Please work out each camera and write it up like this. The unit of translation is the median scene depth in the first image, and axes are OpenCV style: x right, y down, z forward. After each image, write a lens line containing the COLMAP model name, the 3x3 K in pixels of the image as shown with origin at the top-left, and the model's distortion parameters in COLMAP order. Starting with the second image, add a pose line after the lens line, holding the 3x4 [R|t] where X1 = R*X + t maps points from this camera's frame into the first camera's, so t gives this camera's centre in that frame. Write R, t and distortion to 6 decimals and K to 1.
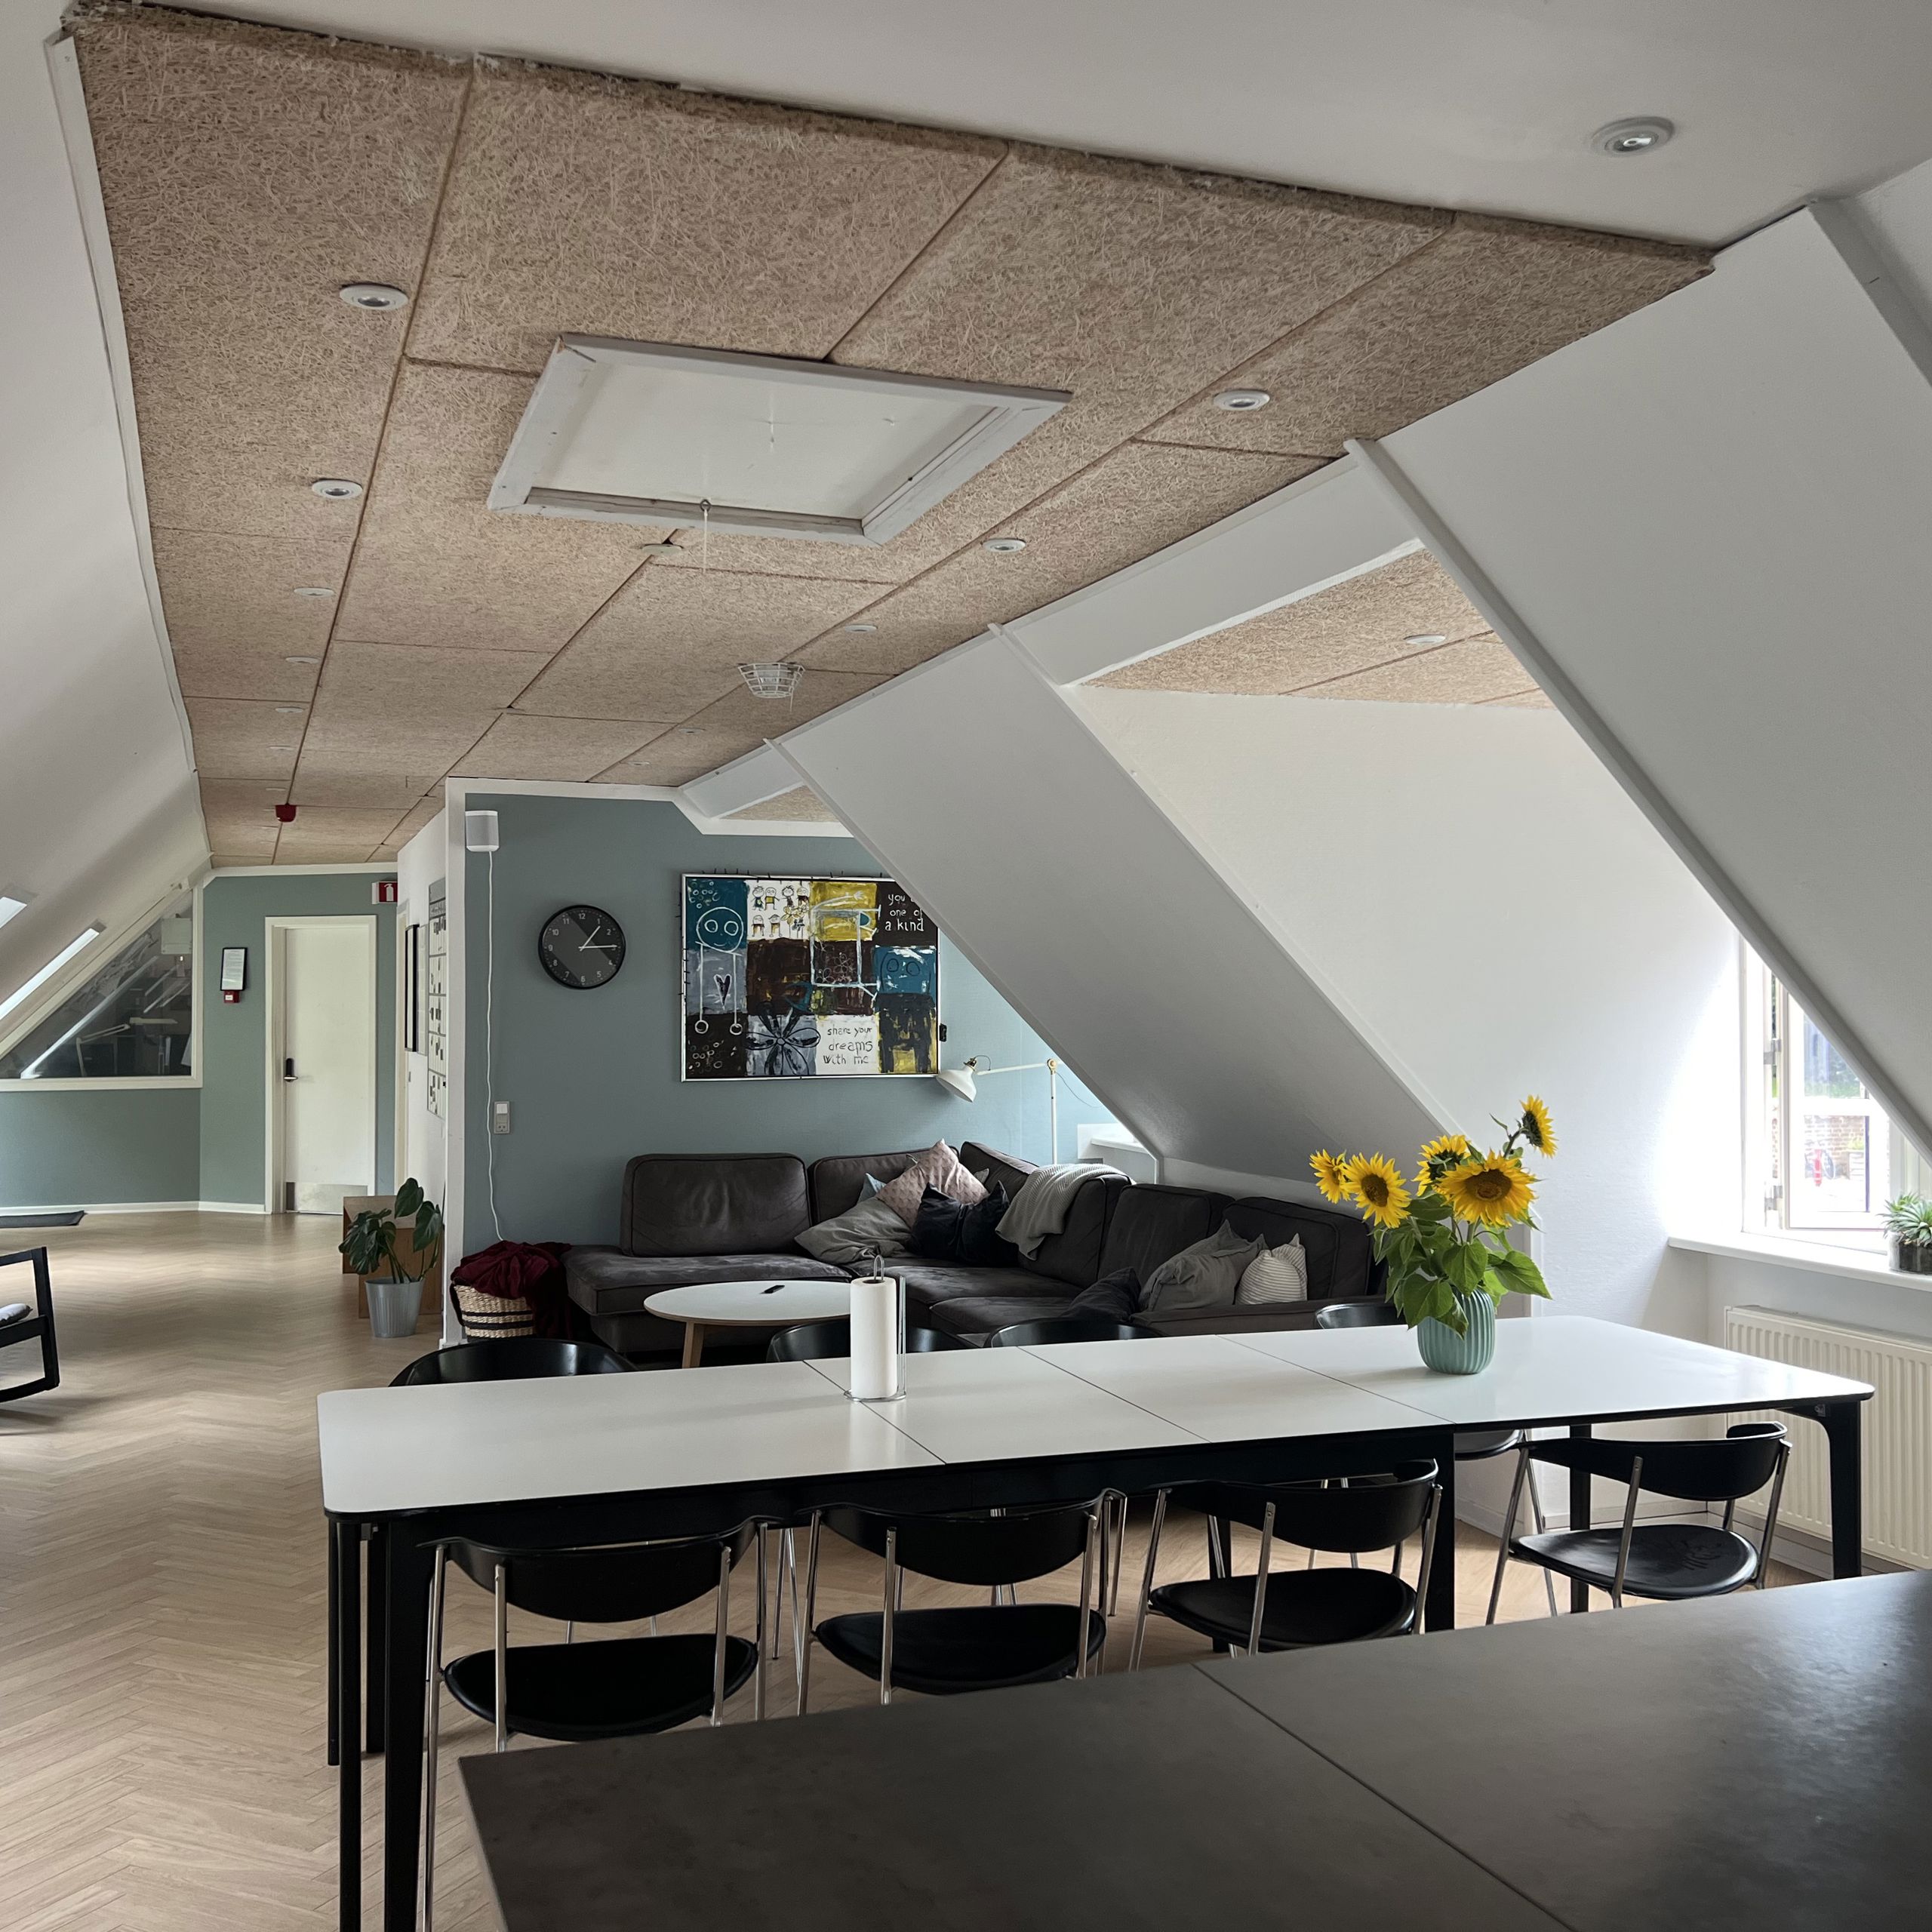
lens RADIAL K [[2011.4, 0, 966.0], [0, 2011.4, 966.0], [0, 0, 1]] dist [0.352542, -0.887491]
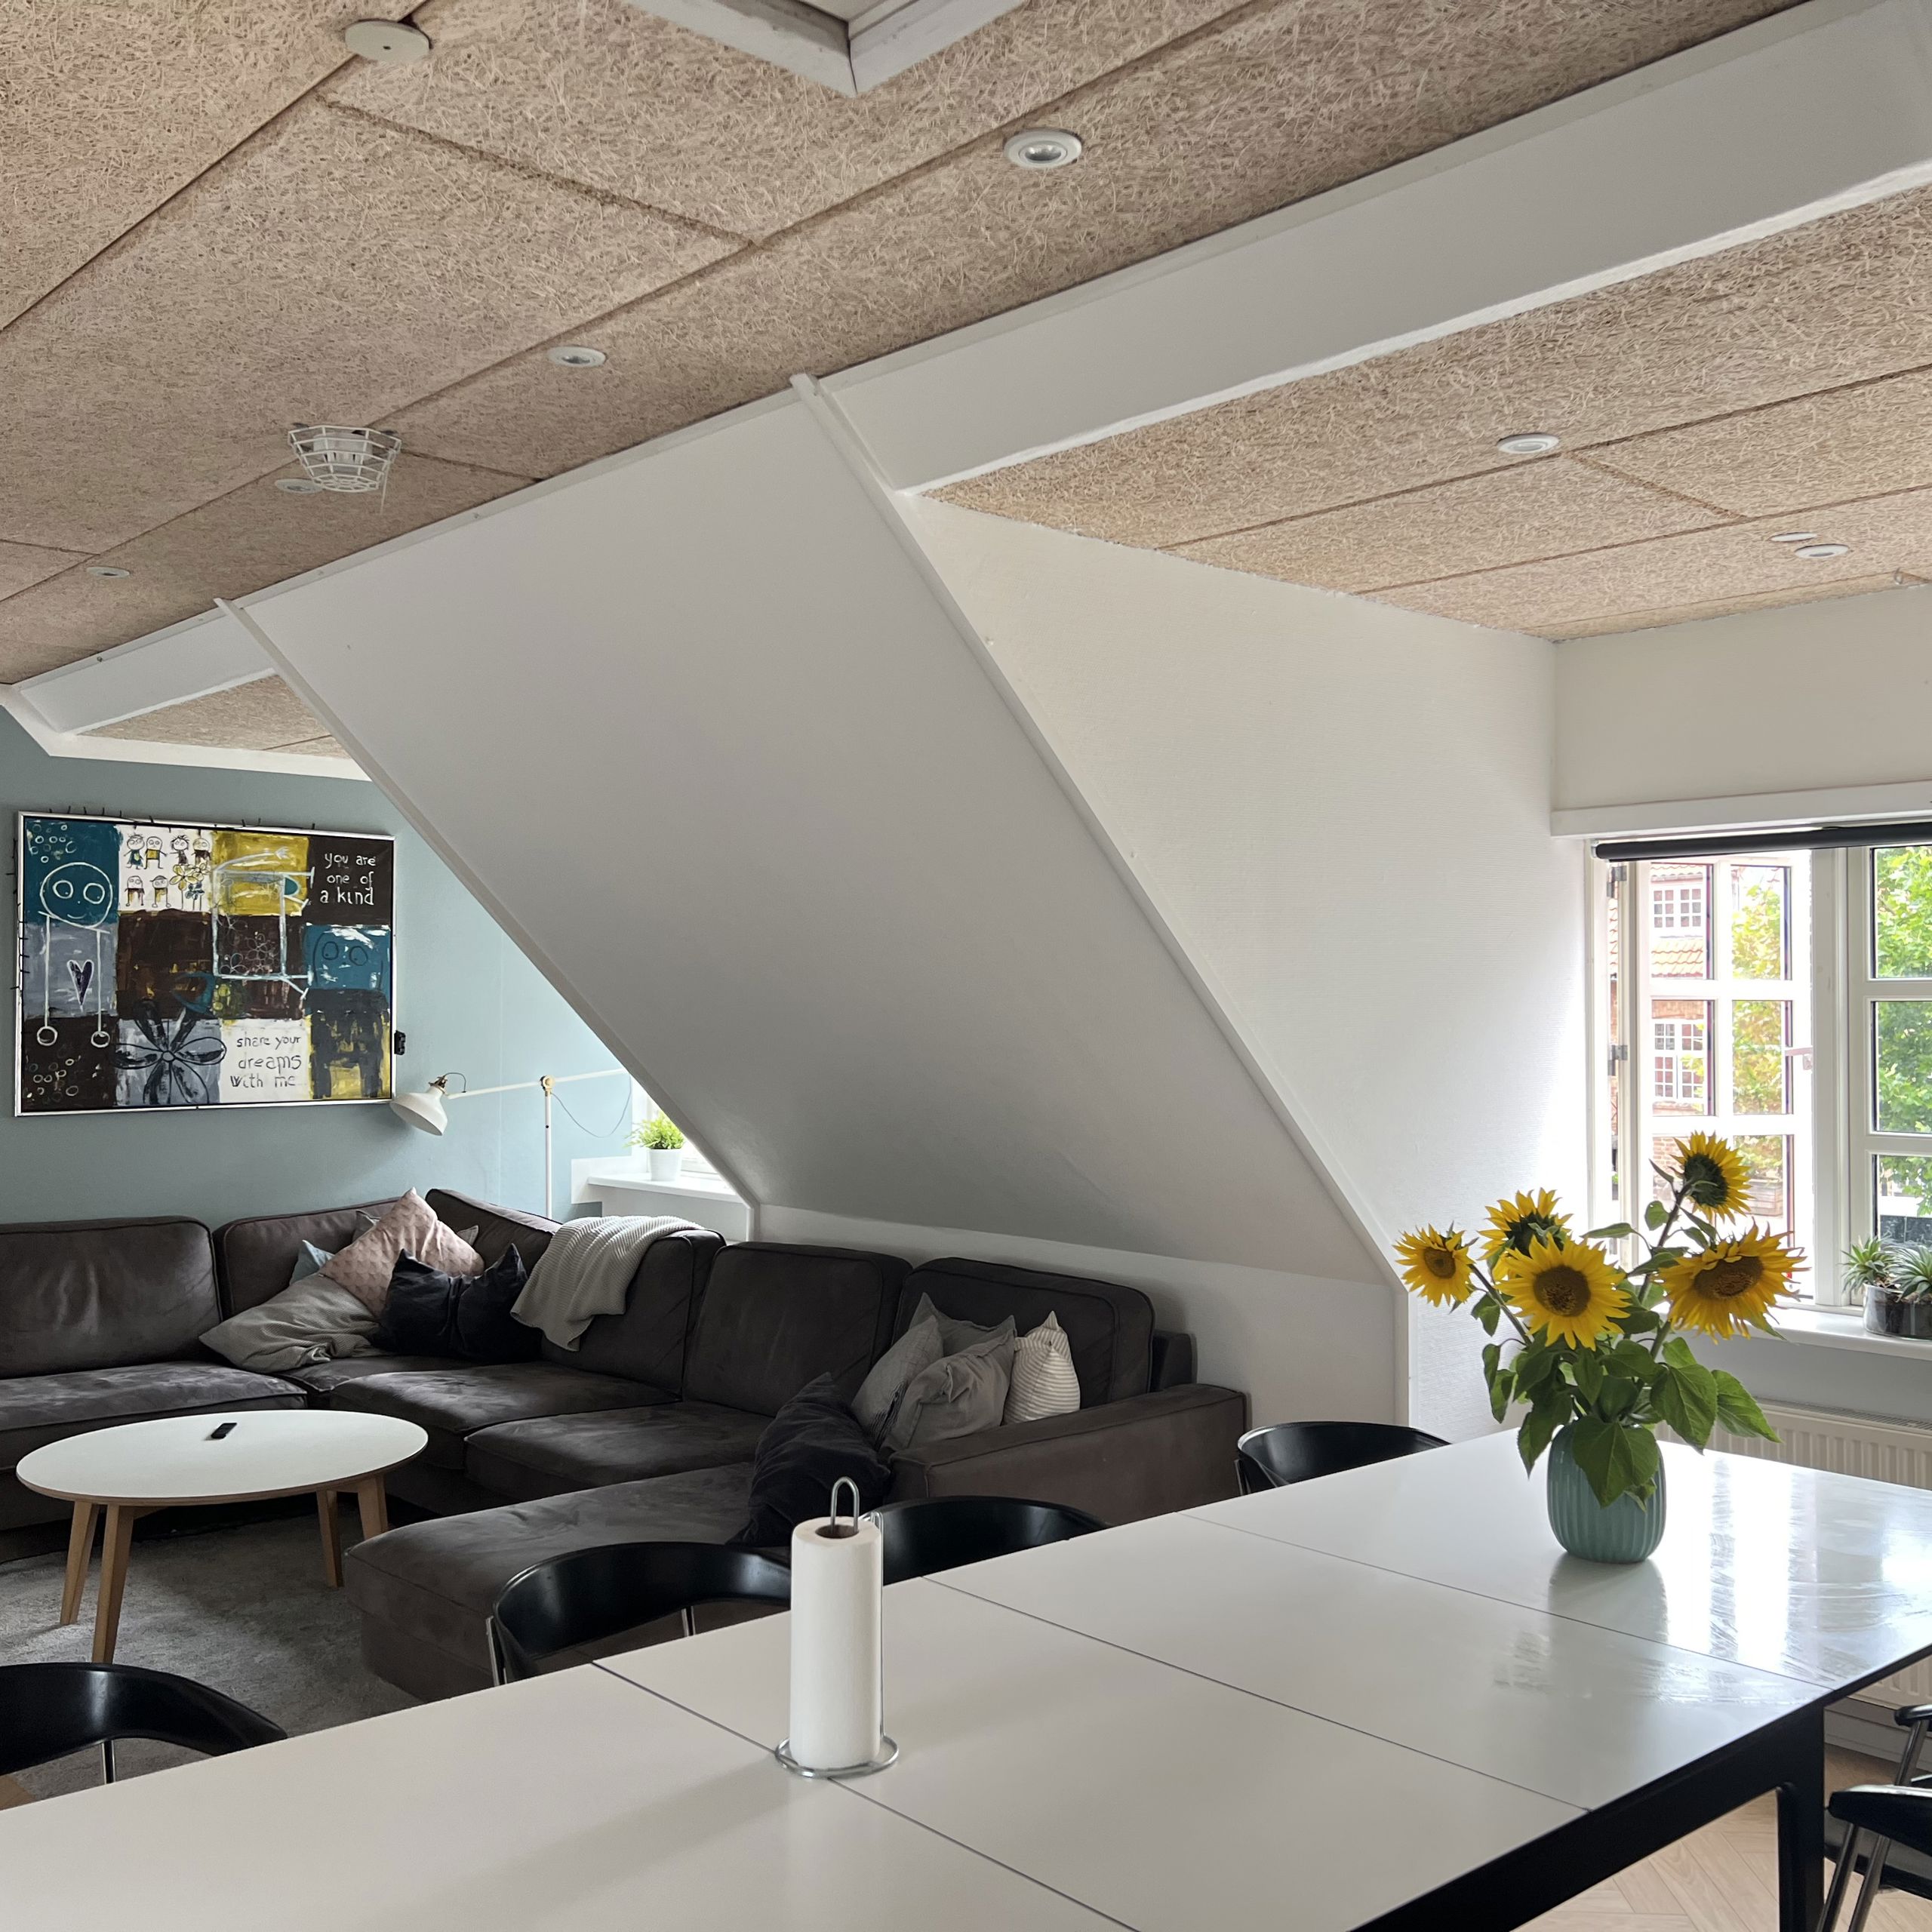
lens RADIAL K [[1963.4, 0, 966.0], [0, 1963.4, 966.0], [0, 0, 1]] dist [0.150412, -0.288307]
pose [[0.924880, 0.009880, 0.380131, -0.099980], [-0.008204, 0.999948, -0.006027, 0.007835], [-0.380171, 0.002456, 0.924913, 0.254610]]
